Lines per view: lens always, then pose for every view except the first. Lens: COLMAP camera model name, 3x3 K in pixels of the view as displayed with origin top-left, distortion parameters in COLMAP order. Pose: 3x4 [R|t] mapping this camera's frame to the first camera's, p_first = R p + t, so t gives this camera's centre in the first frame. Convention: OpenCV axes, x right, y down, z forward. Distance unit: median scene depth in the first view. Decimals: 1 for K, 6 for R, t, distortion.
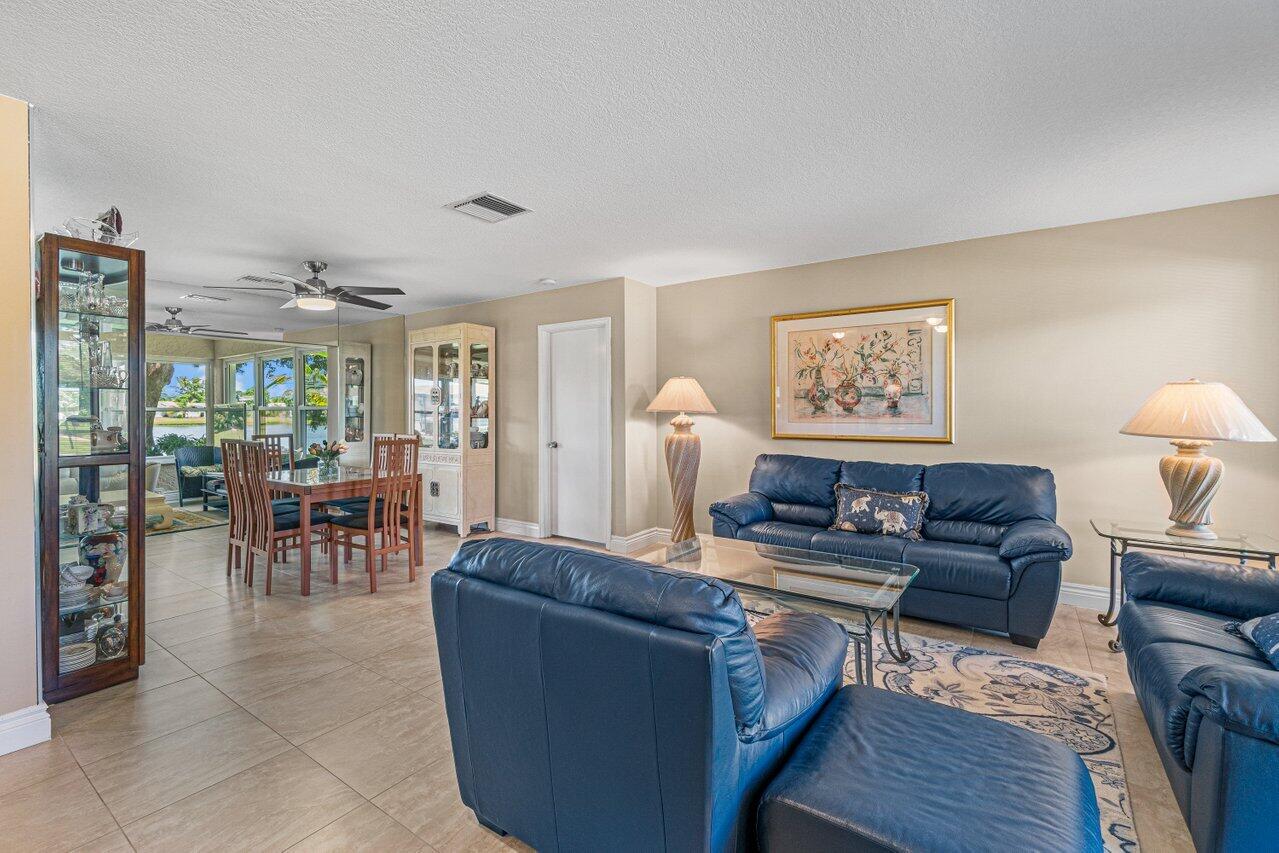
lens RADIAL K [[559.6, 0, 633.3], [0, 559.6, 412.0], [0, 0, 1]] dist [-0.003307, -0.000458]
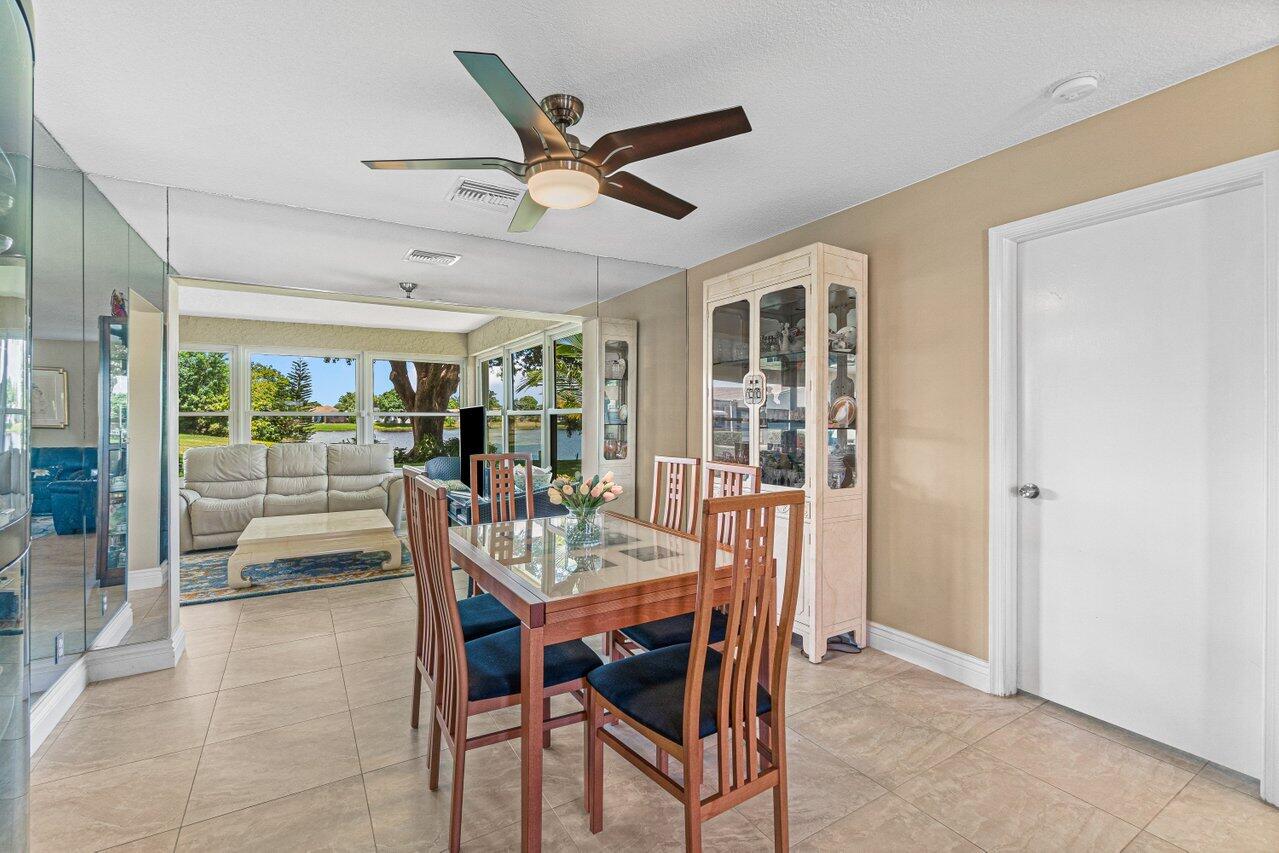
lens RADIAL K [[559.6, 0, 633.3], [0, 559.6, 412.0], [0, 0, 1]] dist [-0.003307, -0.000458]
pose [[0.918255, -0.001241, -0.395987, -0.242250], [-0.003307, 0.999936, -0.010801, 0.001211], [0.395975, 0.011228, 0.918193, 0.440723]]
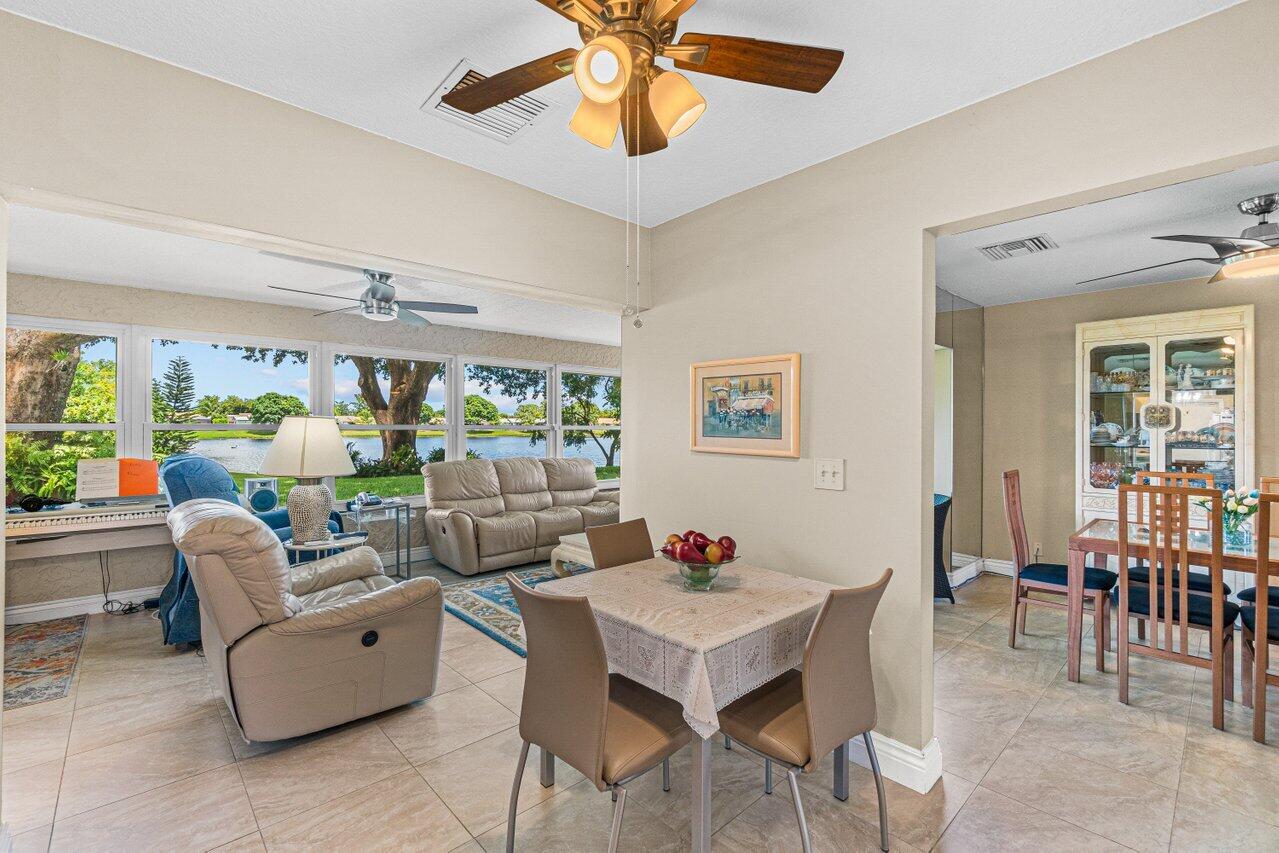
lens RADIAL K [[551.1, 0, 639.5], [0, 551.1, 426.5], [0, 0, 1]] dist [-0.000785, -0.000025]
pose [[0.979721, 0.010021, -0.200114, -0.839134], [-0.010782, 0.999938, -0.002713, -0.007047], [0.200074, 0.004815, 0.979769, 0.211358]]
